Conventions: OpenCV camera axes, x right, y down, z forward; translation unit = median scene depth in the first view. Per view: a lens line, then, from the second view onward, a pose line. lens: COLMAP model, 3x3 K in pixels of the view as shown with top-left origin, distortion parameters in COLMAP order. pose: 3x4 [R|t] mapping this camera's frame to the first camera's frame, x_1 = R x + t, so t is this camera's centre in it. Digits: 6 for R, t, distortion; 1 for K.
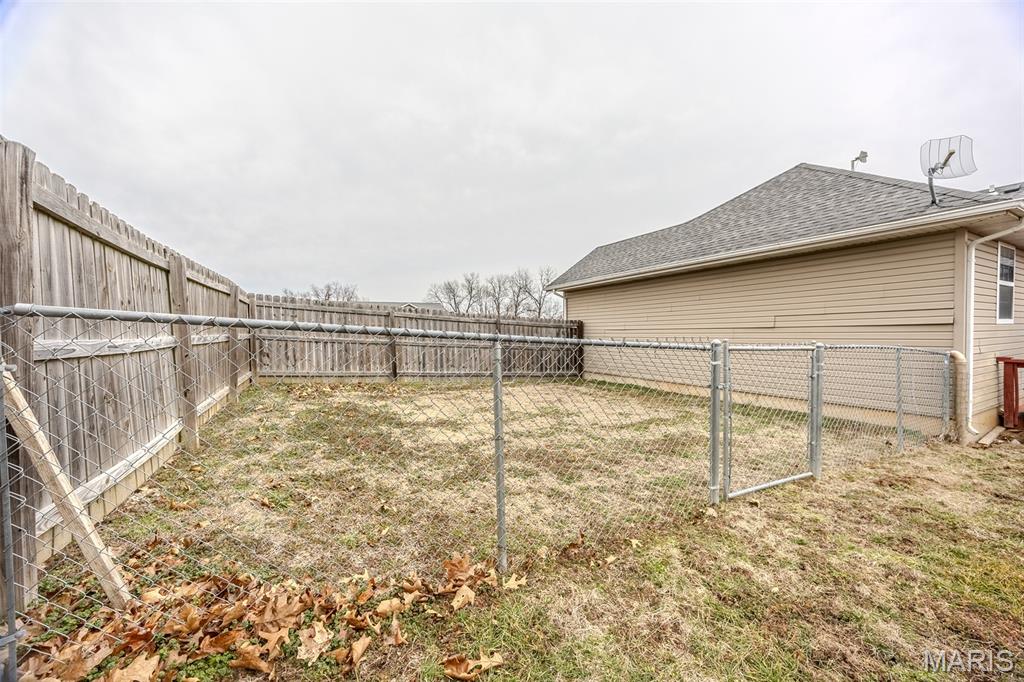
lens RADIAL K [[393.1, 0, 517.5], [0, 393.1, 342.8], [0, 0, 1]] dist [-0.006533, 0.000235]
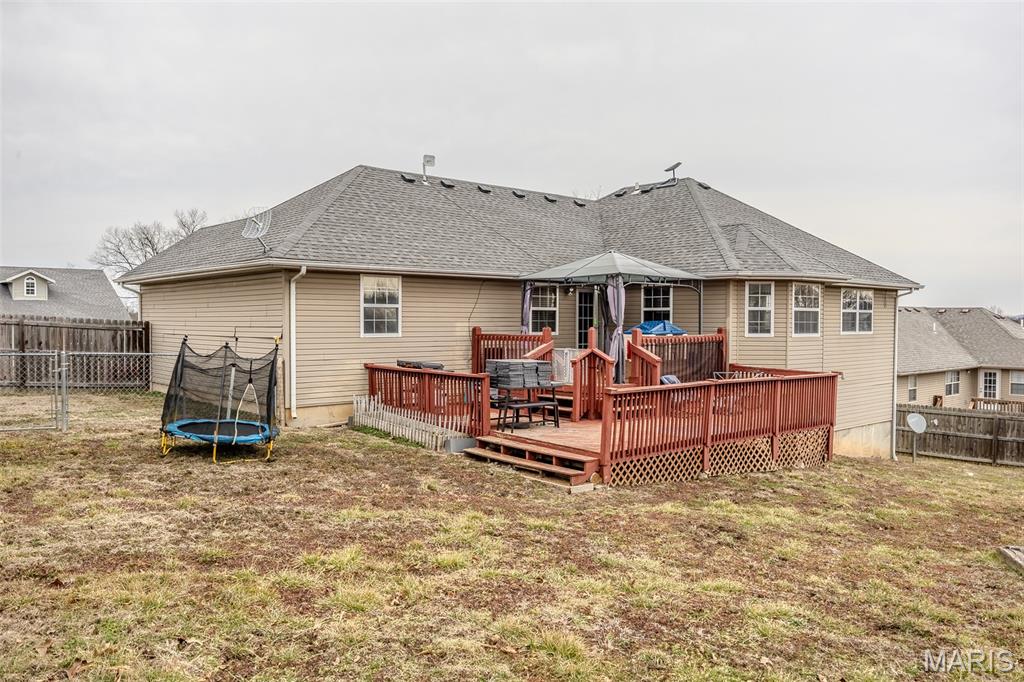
lens RADIAL K [[775.2, 0, 512.0], [0, 775.2, 341.0], [0, 0, 1]] dist [-0.009383, -0.003363]
pose [[0.974256, 0.009512, 0.225245, 0.546007], [-0.008512, 0.999949, -0.005409, -0.013371], [-0.225285, 0.003352, 0.974287, -0.778853]]
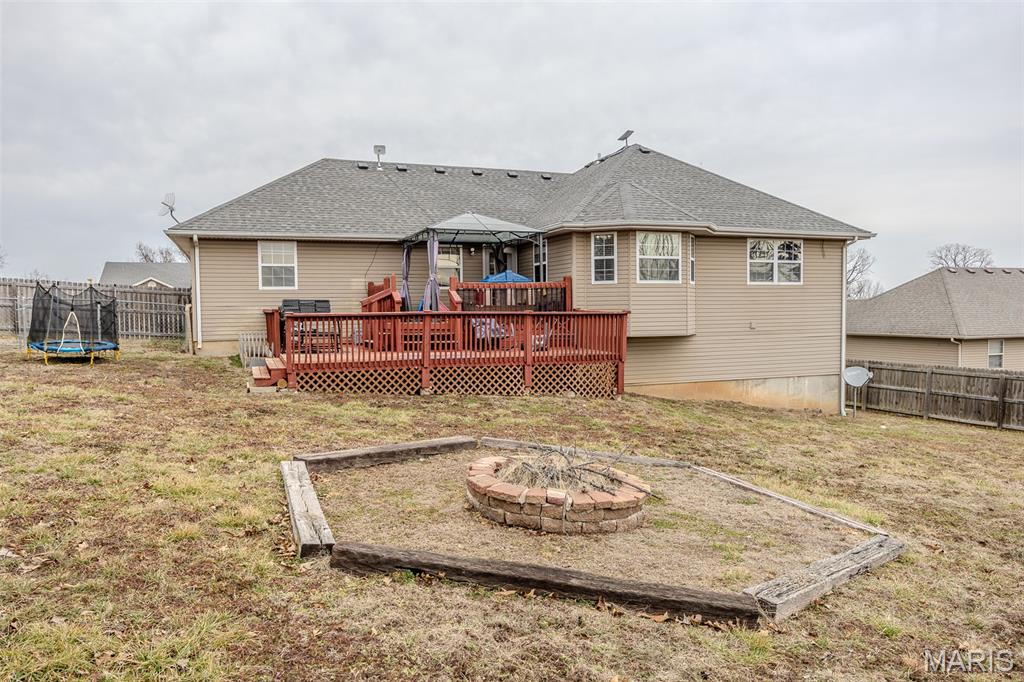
lens RADIAL K [[711.7, 0, 512.0], [0, 711.7, 341.0], [0, 0, 1]] dist [-0.005095, 0.000146]
pose [[0.991803, 0.005559, -0.127656, 1.303907], [-0.003804, 0.999895, 0.013989, 0.060983], [0.127721, -0.013389, 0.991720, -0.916944]]
